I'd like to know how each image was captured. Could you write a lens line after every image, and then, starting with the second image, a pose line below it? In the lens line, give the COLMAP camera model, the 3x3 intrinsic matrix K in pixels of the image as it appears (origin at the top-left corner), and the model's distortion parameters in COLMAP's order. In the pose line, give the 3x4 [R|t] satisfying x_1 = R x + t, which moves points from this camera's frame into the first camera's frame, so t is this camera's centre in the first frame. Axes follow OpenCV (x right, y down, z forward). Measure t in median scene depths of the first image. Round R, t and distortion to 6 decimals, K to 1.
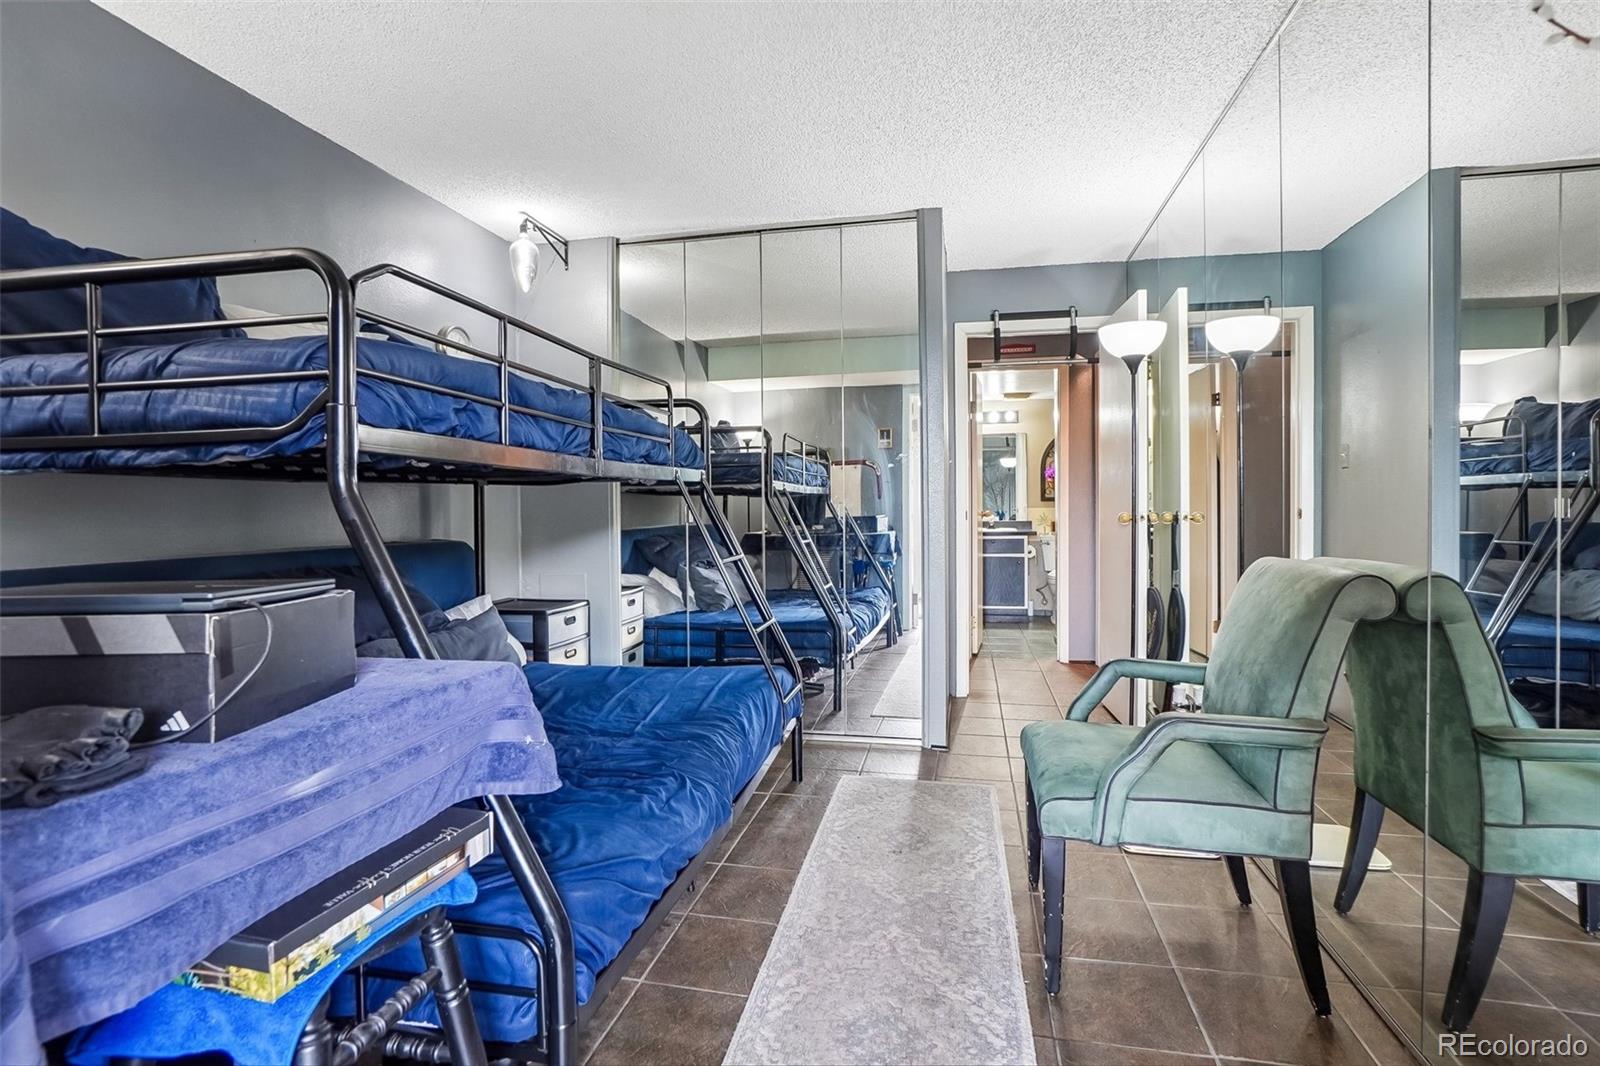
lens RADIAL K [[790.6, 0, 801.3], [0, 790.6, 525.3], [0, 0, 1]] dist [-0.046234, 0.019528]
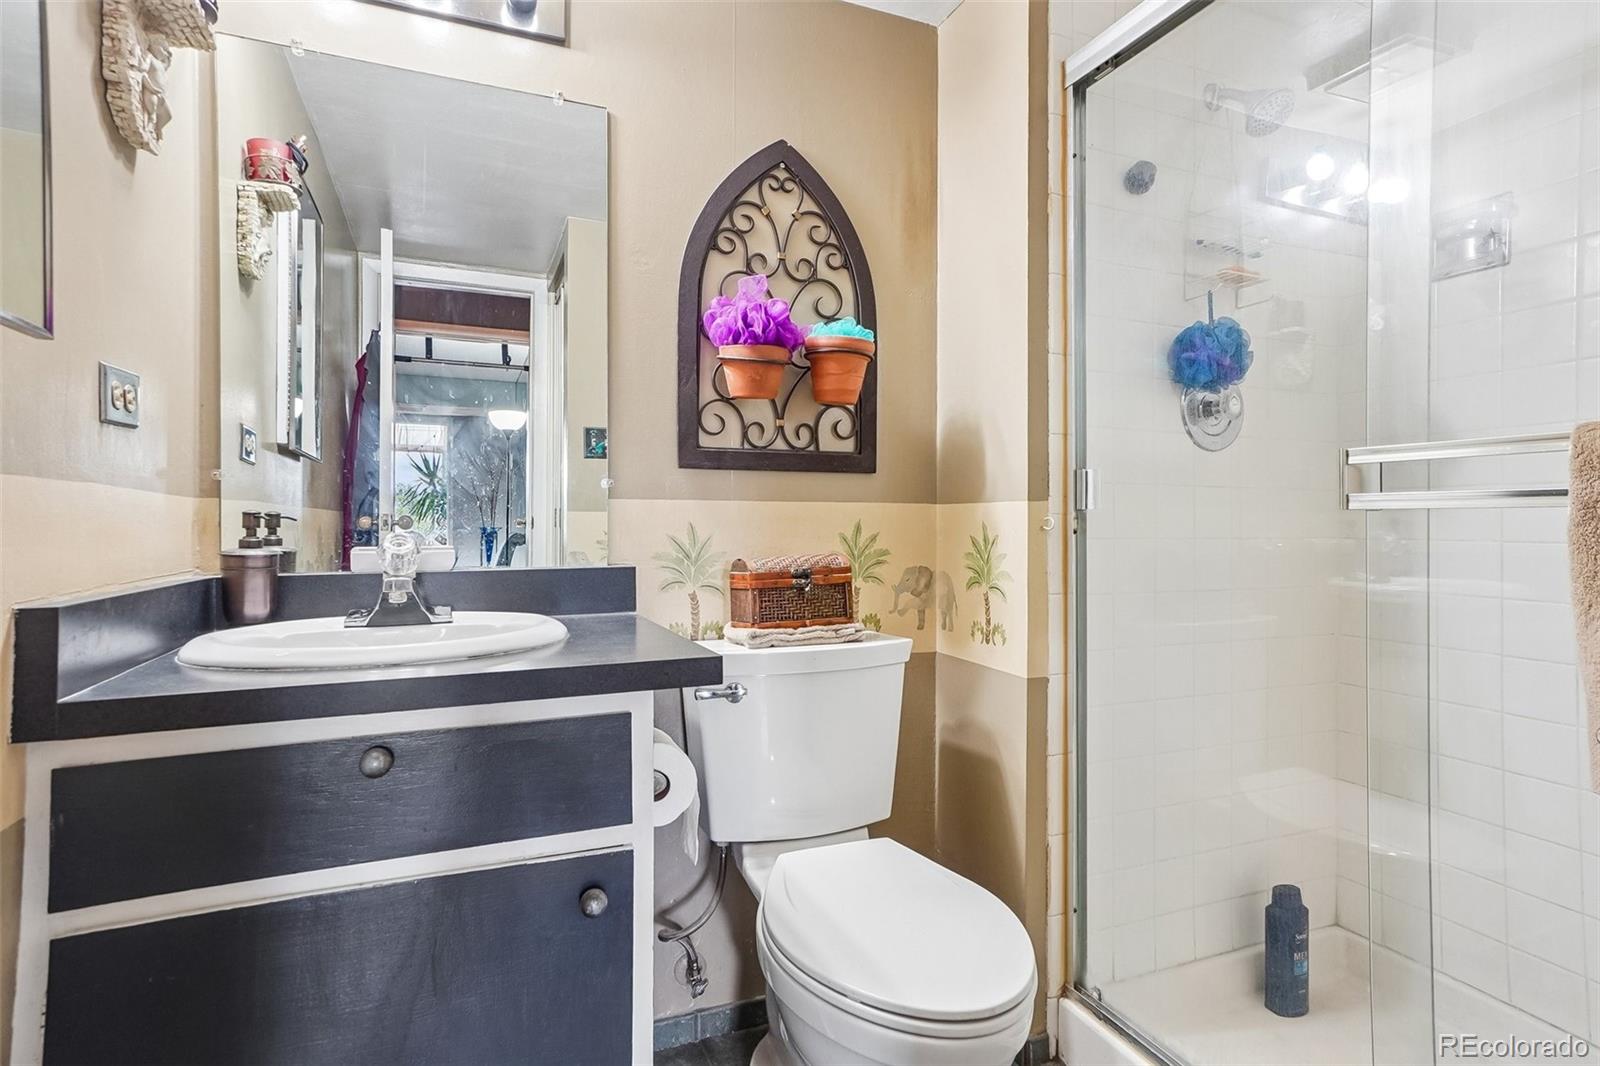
lens RADIAL K [[825.0, 0, 802.2], [0, 825.0, 534.8], [0, 0, 1]] dist [-0.037991, 0.014751]
pose [[0.826926, 0.003985, 0.562296, 0.156062], [0.008404, 0.999776, -0.019445, -0.006624], [-0.562248, 0.020806, 0.826707, 0.584343]]
